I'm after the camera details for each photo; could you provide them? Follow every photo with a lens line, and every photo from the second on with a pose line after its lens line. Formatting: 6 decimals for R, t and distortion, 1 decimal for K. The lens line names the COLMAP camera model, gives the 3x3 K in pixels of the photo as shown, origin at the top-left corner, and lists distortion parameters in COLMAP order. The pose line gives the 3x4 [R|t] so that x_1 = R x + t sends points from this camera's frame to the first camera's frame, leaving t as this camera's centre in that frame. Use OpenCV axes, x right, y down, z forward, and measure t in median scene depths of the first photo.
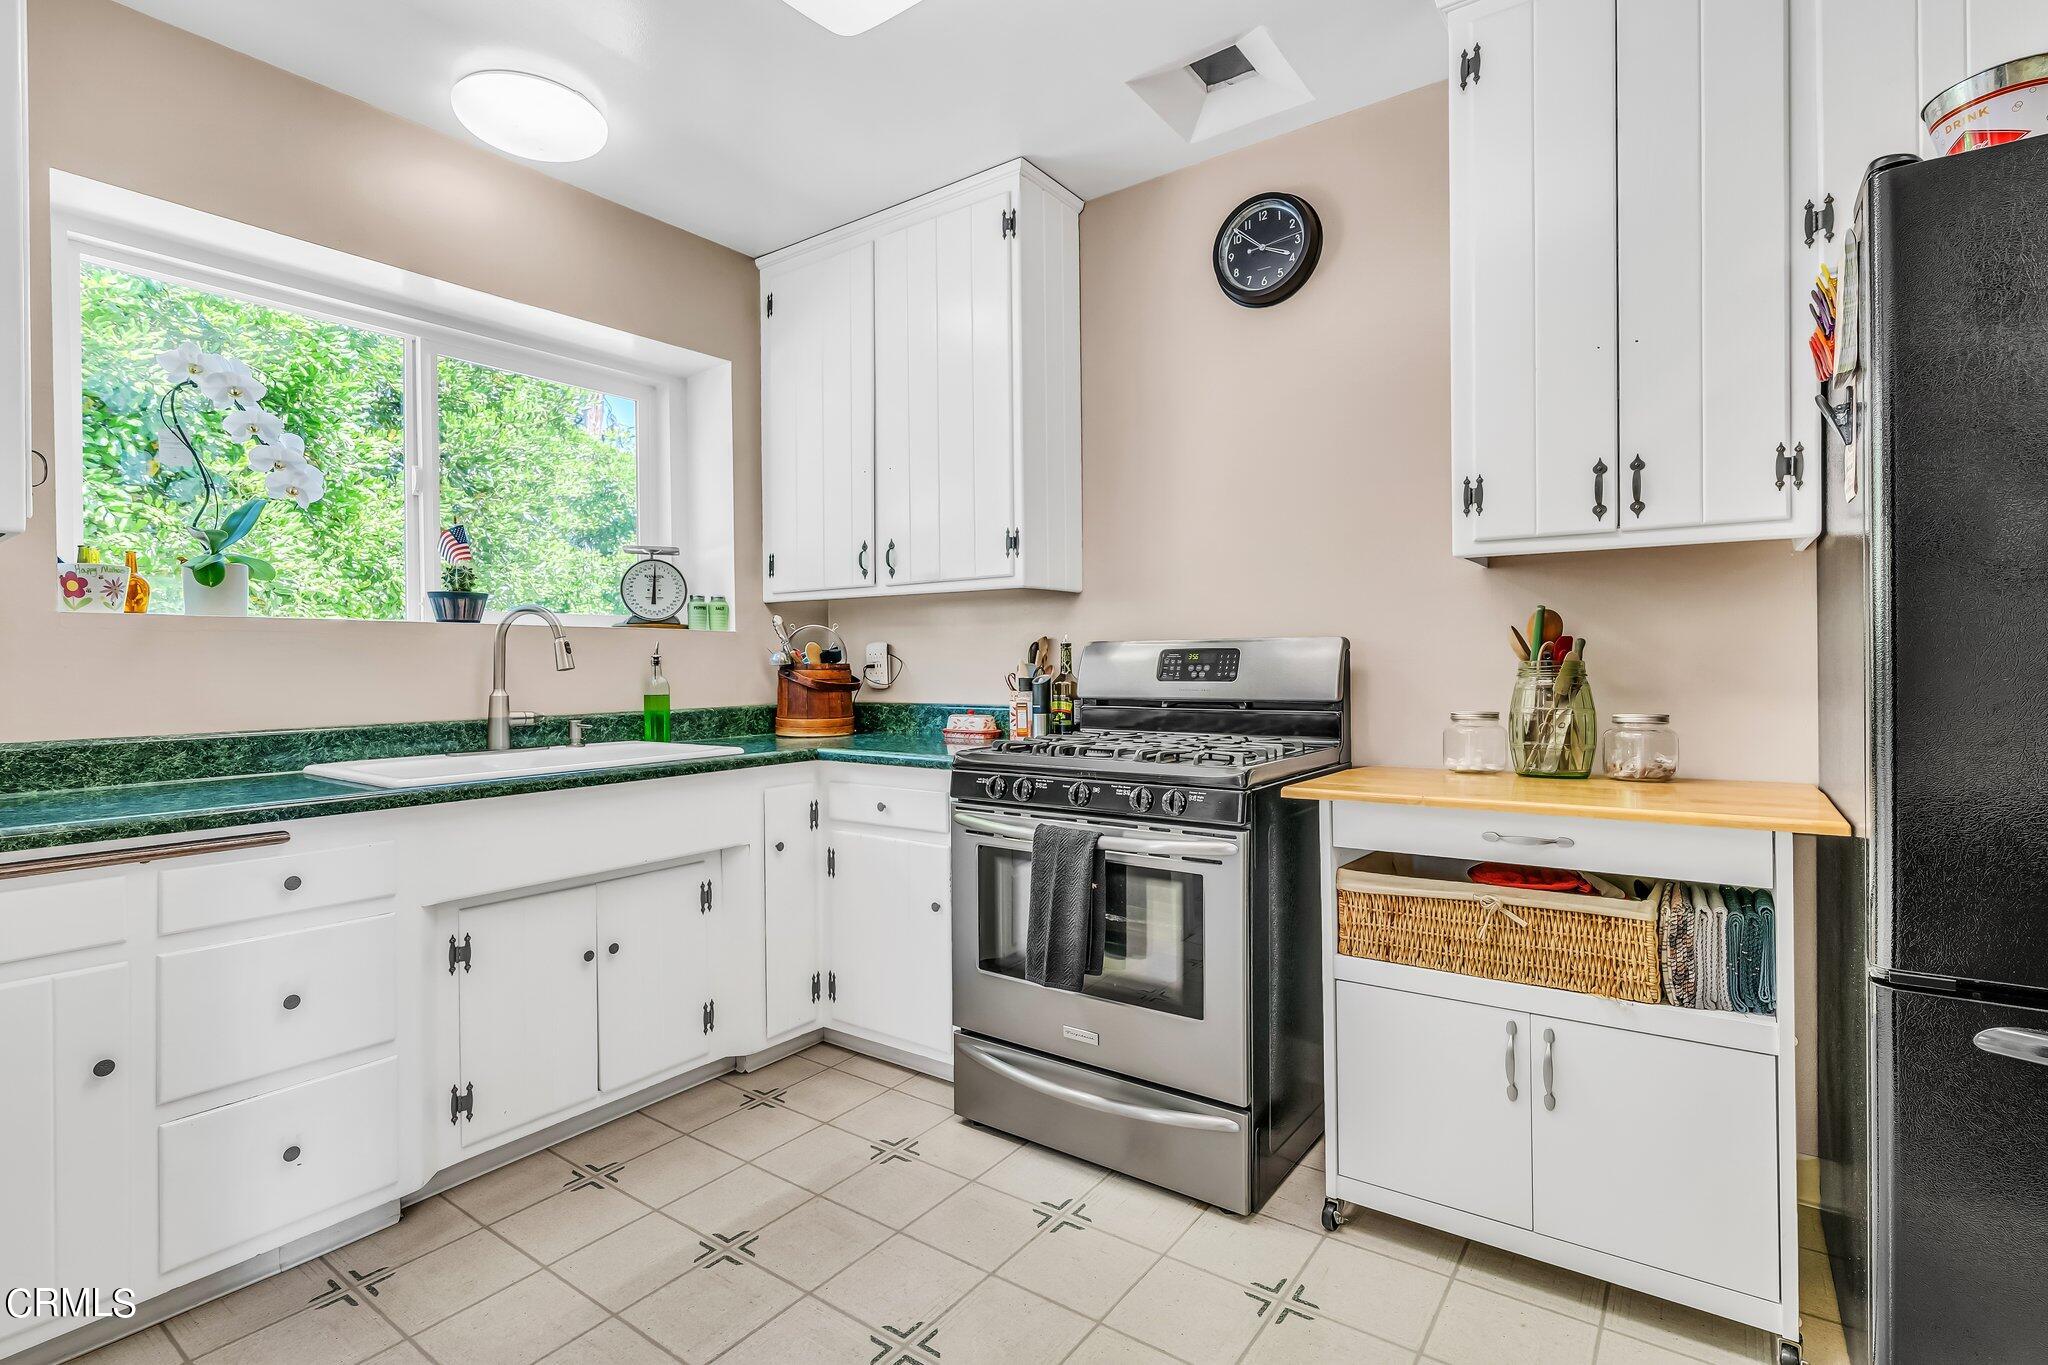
lens RADIAL K [[967.5, 0, 961.4], [0, 967.5, 668.9], [0, 0, 1]] dist [-0.003286, -0.000026]
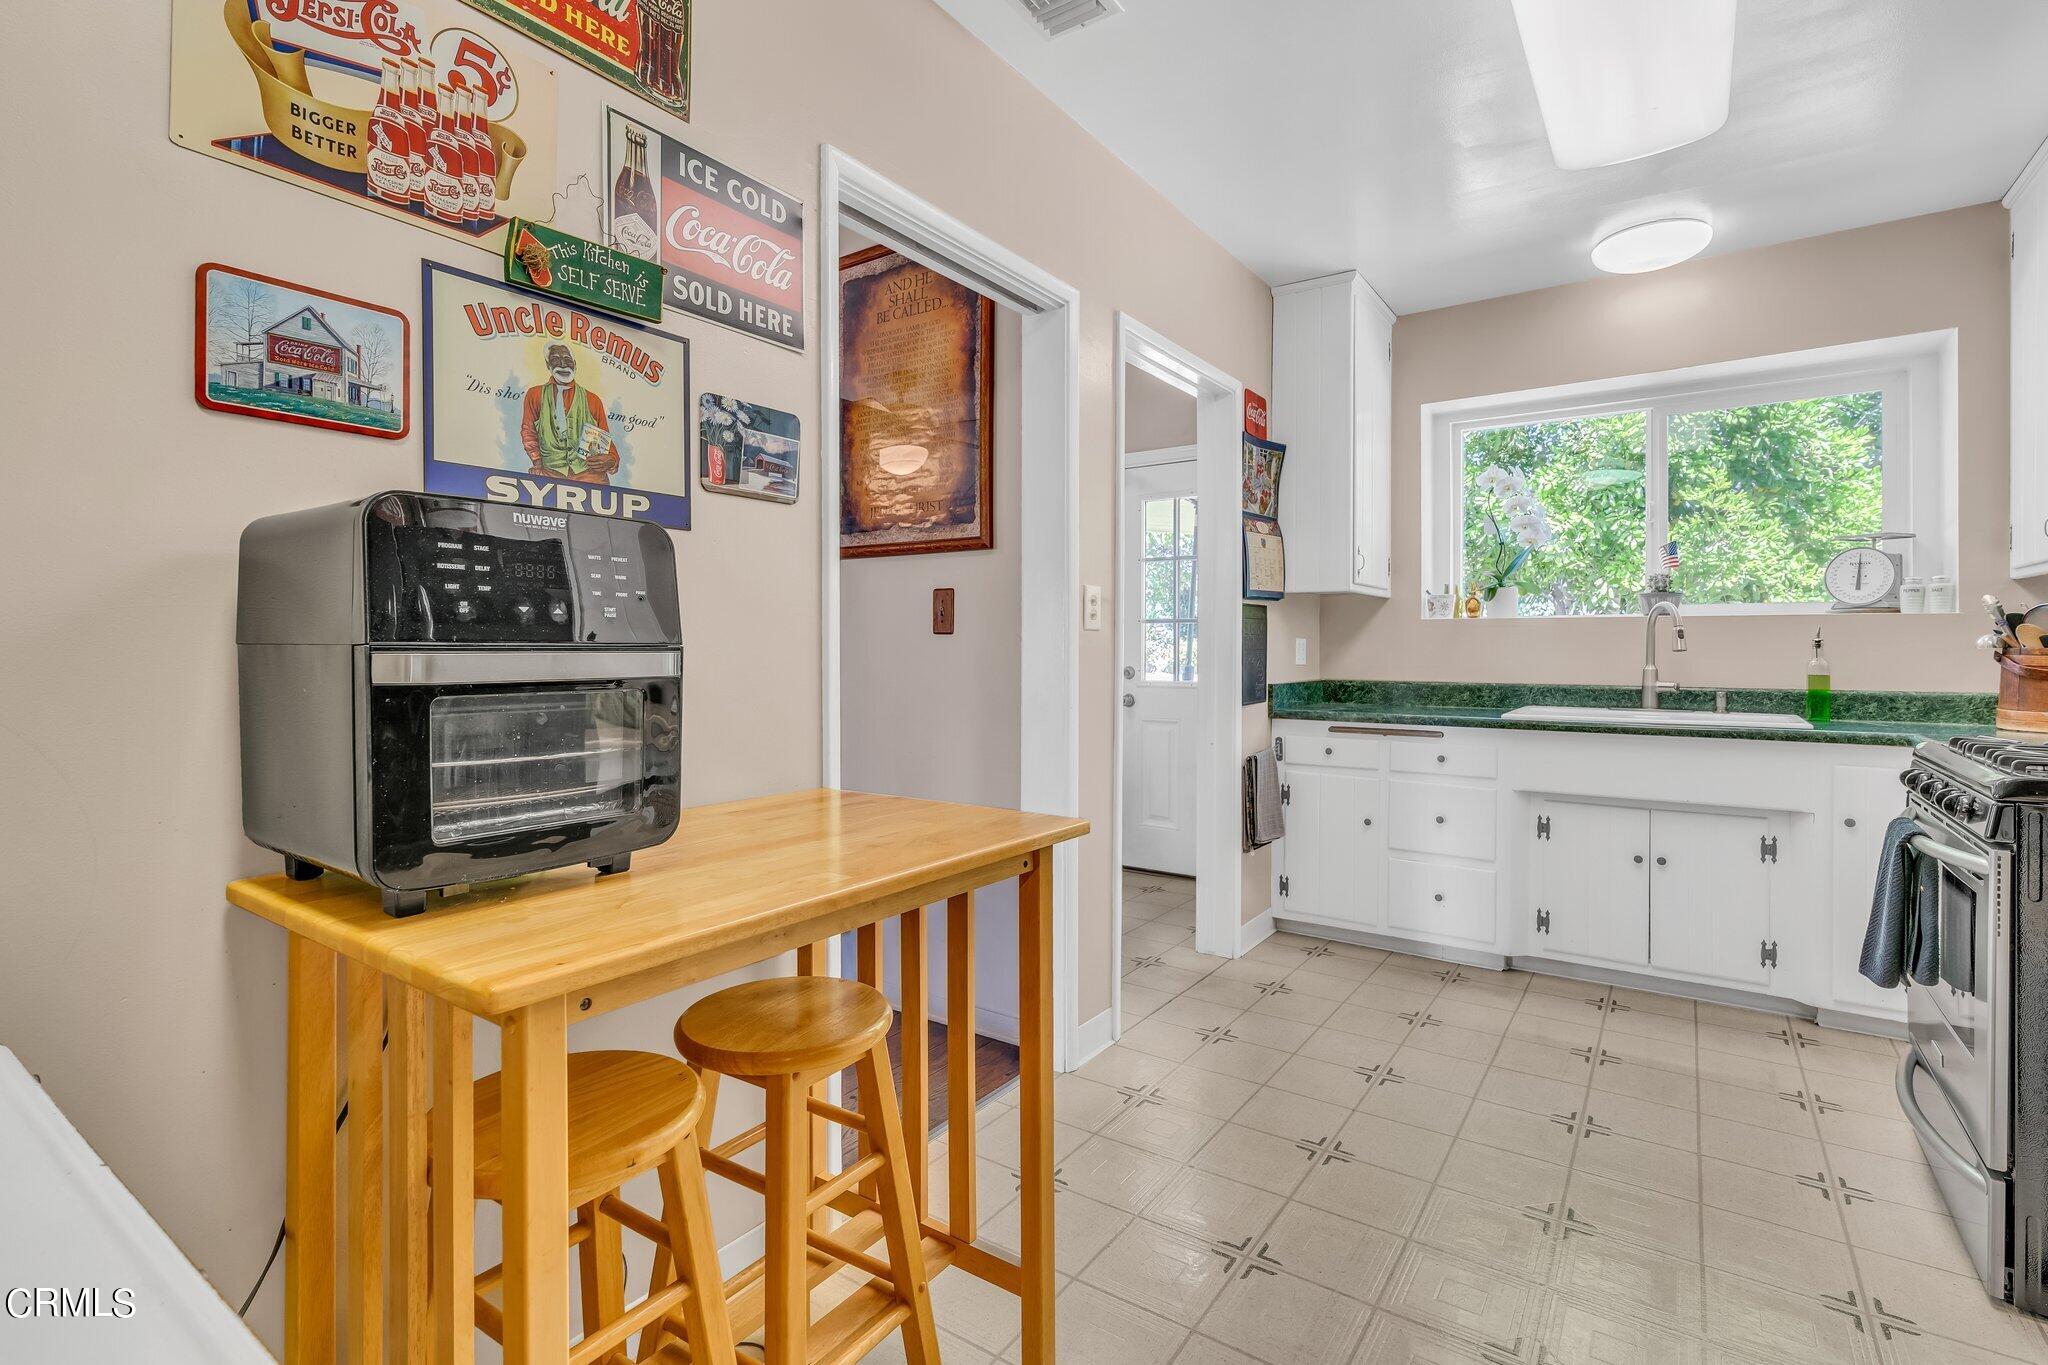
lens RADIAL K [[925.2, 0, 1049.6], [0, 925.2, 681.9], [0, 0, 1]] dist [-0.001616, 0.000328]
pose [[0.049086, 0.047086, -0.997684, 0.796124], [-0.008733, 0.998870, 0.046712, -0.008140], [0.998756, 0.006420, 0.049442, 0.090184]]
